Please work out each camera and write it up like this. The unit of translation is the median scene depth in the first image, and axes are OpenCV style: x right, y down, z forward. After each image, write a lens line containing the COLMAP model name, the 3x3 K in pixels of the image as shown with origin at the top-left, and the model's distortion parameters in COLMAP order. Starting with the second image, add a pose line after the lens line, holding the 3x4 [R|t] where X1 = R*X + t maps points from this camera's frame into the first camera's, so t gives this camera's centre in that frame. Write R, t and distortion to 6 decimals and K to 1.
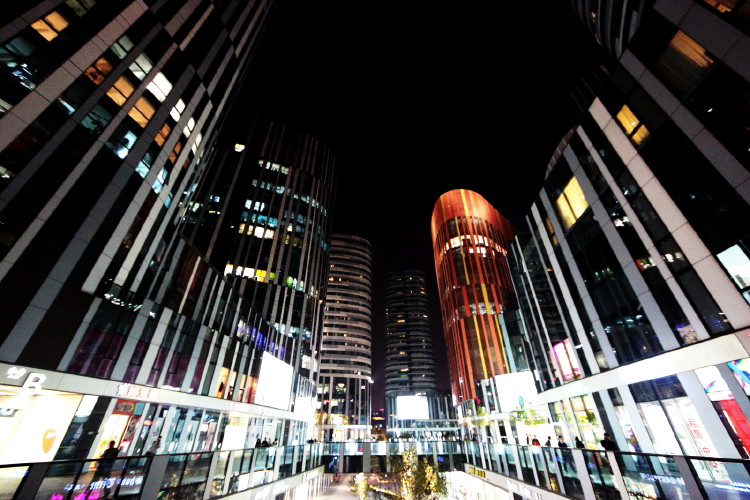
lens RADIAL K [[292.6, 0, 379.6], [0, 292.6, 253.3], [0, 0, 1]] dist [-0.009699, 0.001279]
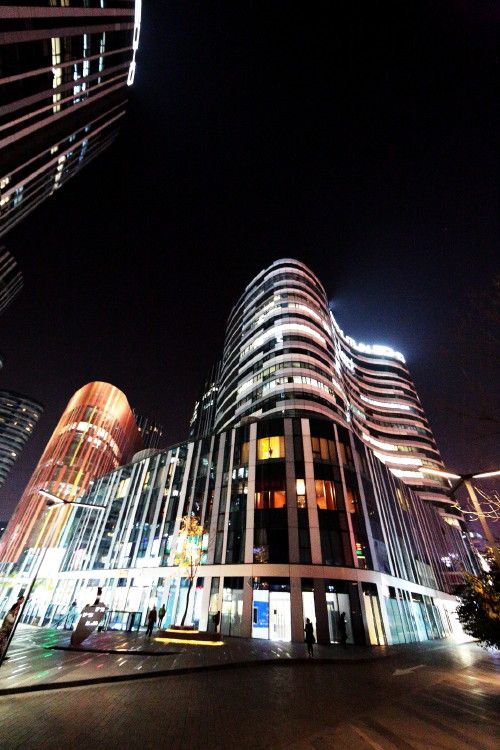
lens RADIAL K [[292.6, 0, 253.3], [0, 292.6, 373.1], [0, 0, 1]] dist [-0.009699, 0.001279]
pose [[0.611969, 0.518135, 0.597519, -0.146694], [-0.453418, 0.848873, -0.271711, -0.221125], [-0.648001, -0.104647, 0.754416, -0.352624]]
